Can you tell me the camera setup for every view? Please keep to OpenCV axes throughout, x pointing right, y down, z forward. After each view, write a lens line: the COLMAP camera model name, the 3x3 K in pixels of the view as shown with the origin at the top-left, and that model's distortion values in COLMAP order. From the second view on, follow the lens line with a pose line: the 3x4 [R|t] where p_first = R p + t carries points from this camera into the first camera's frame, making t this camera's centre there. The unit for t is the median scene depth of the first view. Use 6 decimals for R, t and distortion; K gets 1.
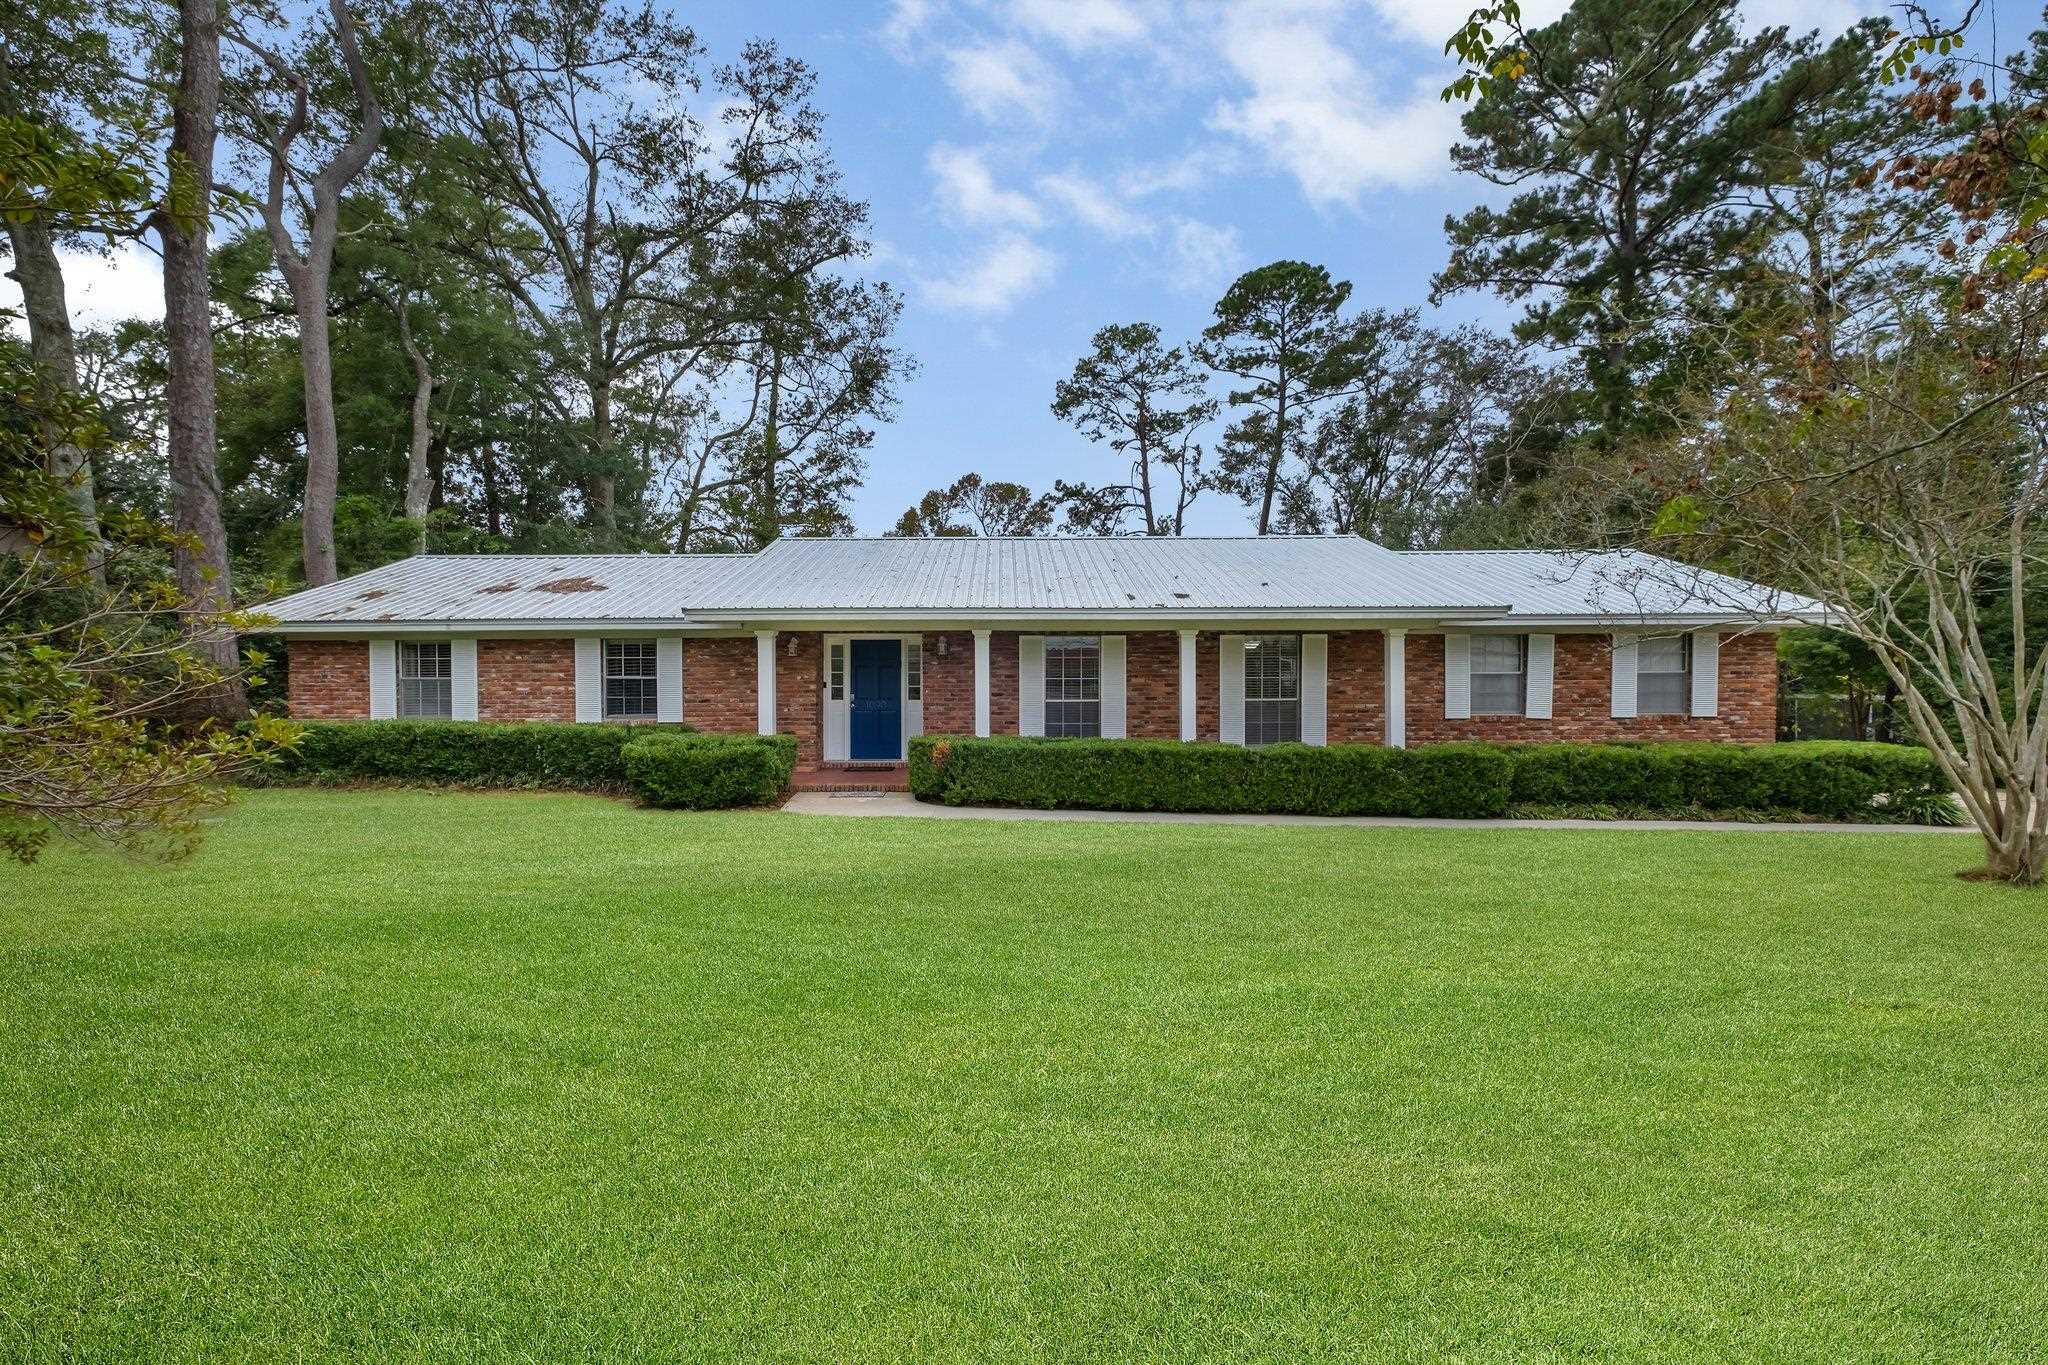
lens RADIAL K [[910.1, 0, 1020.9], [0, 910.1, 681.8], [0, 0, 1]] dist [0.001717, 0.000243]
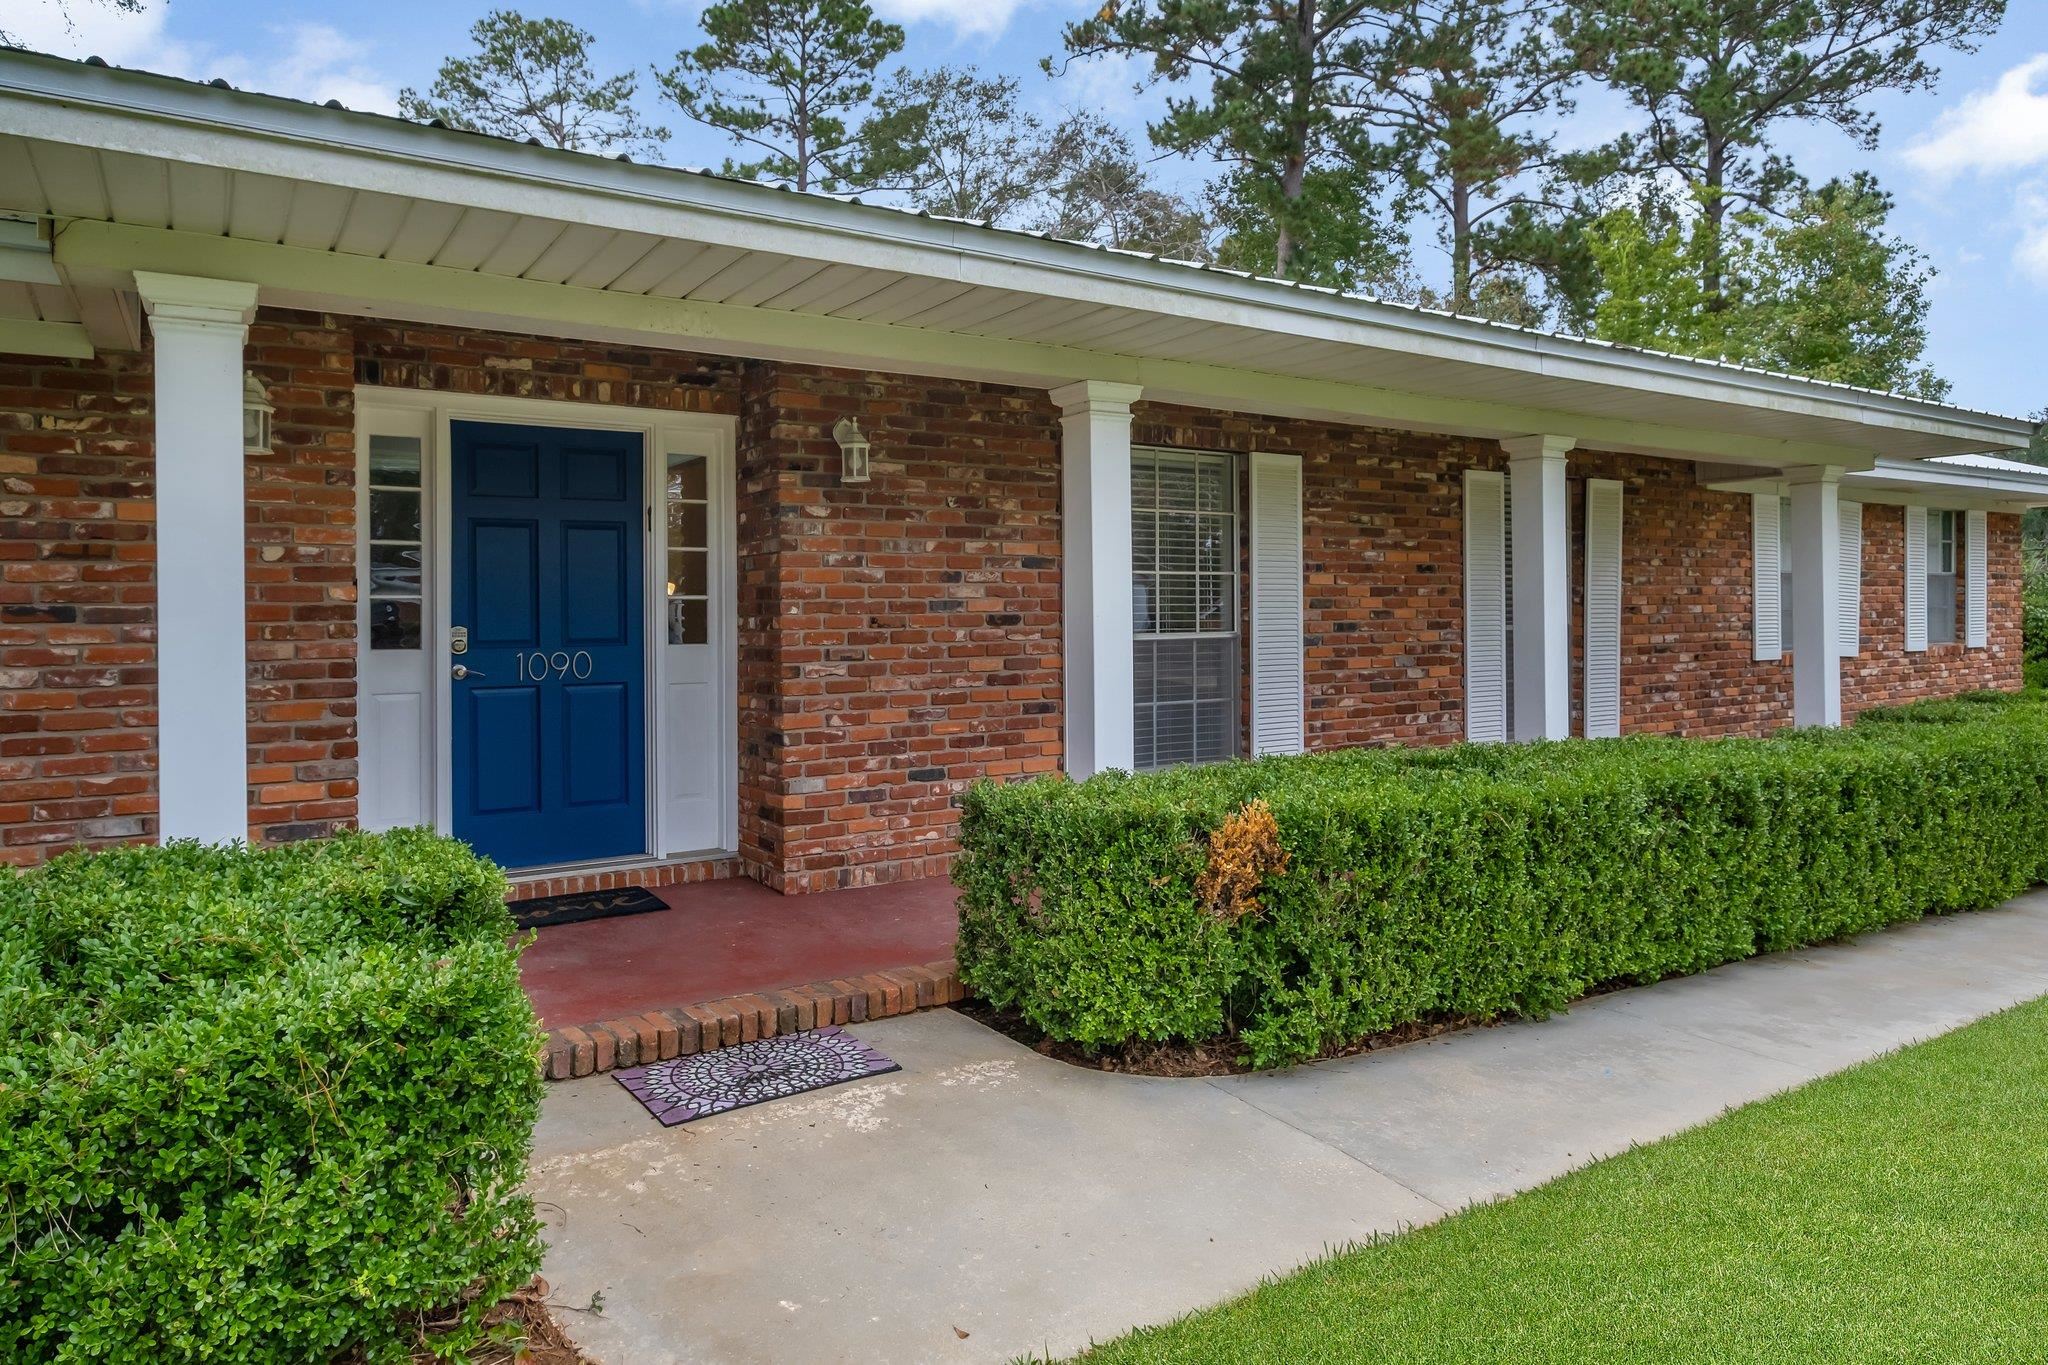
lens RADIAL K [[1246.6, 0, 1029.9], [0, 1246.6, 623.5], [0, 0, 1]] dist [0.017283, 0.000343]
pose [[0.844702, -0.010580, 0.535133, -0.059075], [0.009266, 0.999944, 0.005144, 0.002933], [-0.535157, 0.000613, 0.844752, 0.148832]]
